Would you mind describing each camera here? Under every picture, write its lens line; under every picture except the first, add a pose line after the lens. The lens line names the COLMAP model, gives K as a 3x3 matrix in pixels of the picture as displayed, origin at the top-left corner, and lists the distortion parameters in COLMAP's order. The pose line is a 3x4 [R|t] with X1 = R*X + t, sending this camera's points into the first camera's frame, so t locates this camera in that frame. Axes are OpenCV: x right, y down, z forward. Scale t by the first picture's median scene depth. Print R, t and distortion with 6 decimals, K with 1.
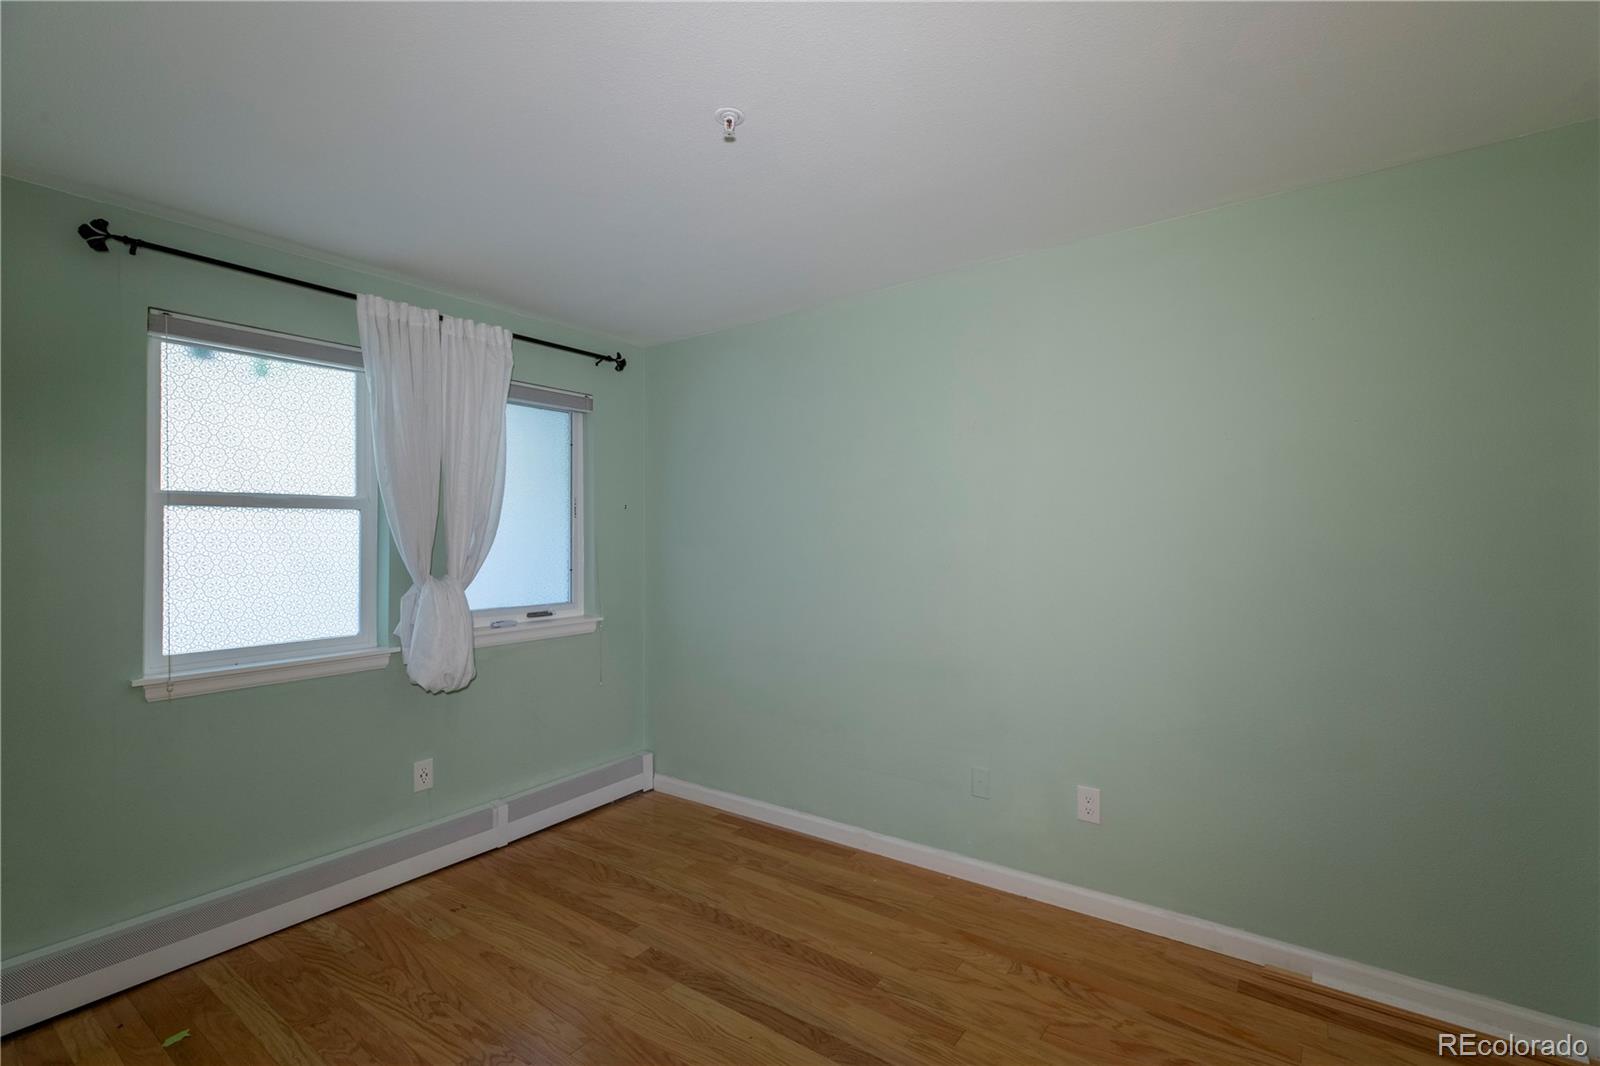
lens RADIAL K [[724.8, 0, 797.7], [0, 724.8, 525.9], [0, 0, 1]] dist [0.002130, 0.000279]
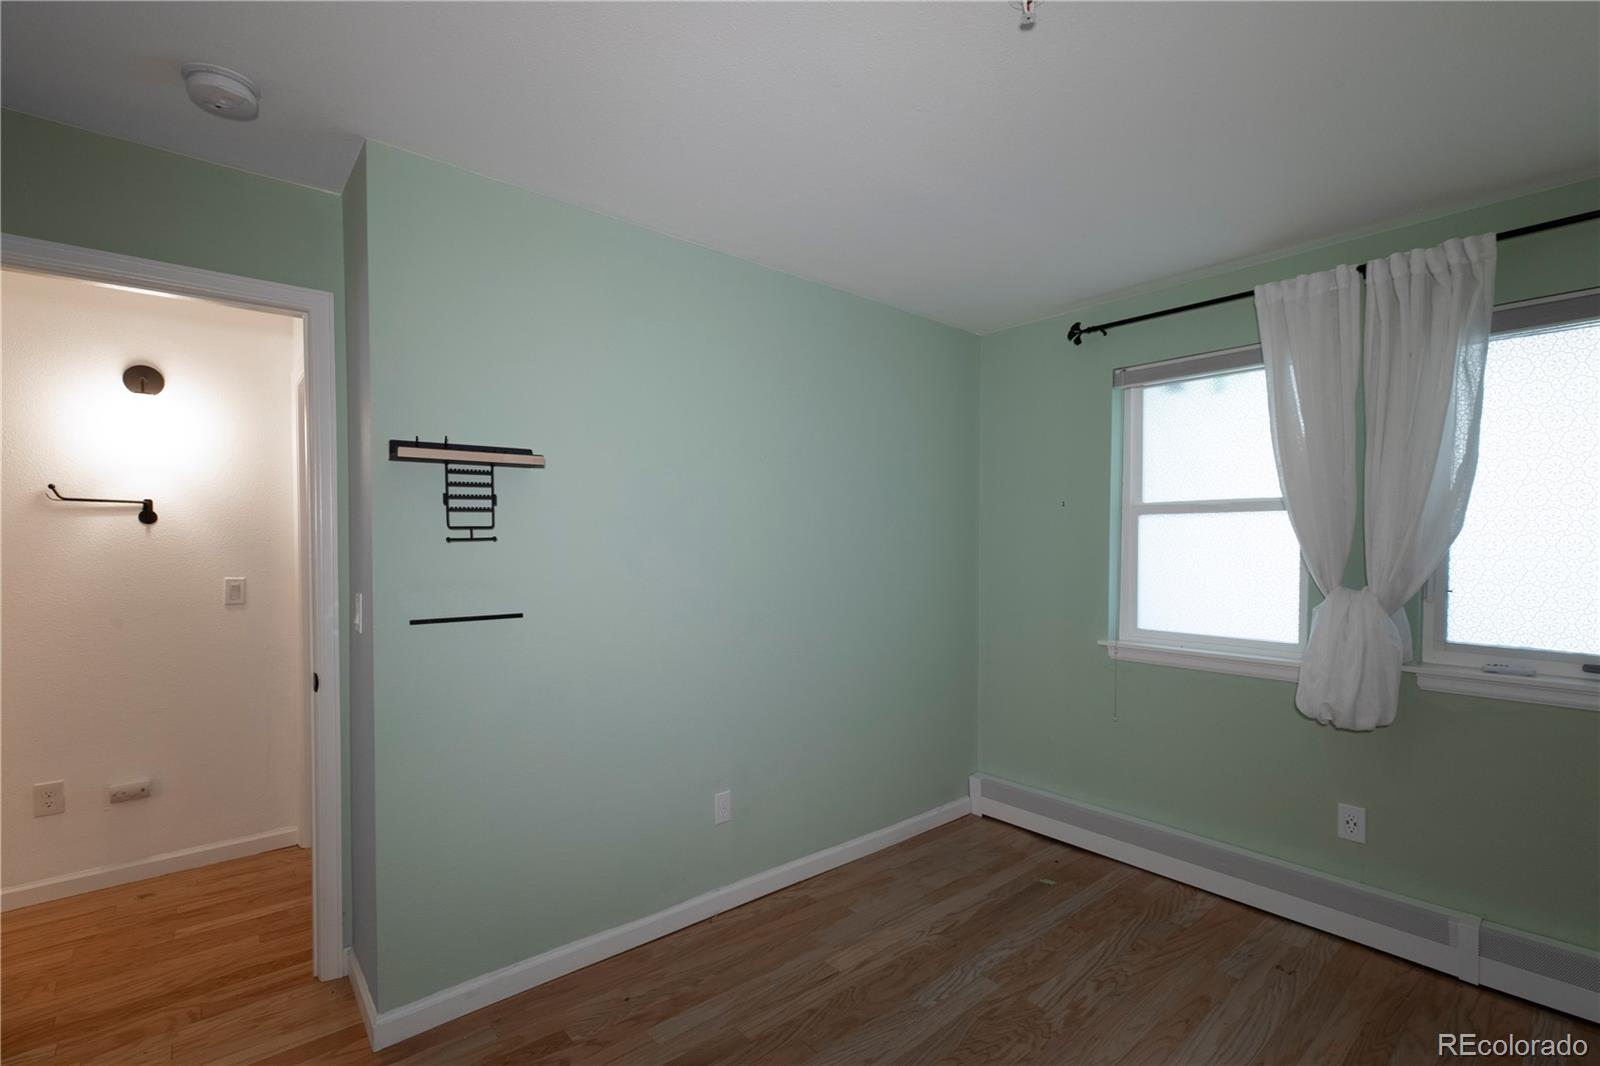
lens RADIAL K [[725.5, 0, 802.2], [0, 725.5, 546.1], [0, 0, 1]] dist [-0.001304, -0.000061]
pose [[-0.234857, 0.013710, -0.971933, 0.510530], [0.010912, 0.999875, 0.011468, 0.007536], [0.971969, -0.007912, -0.234977, 0.666605]]
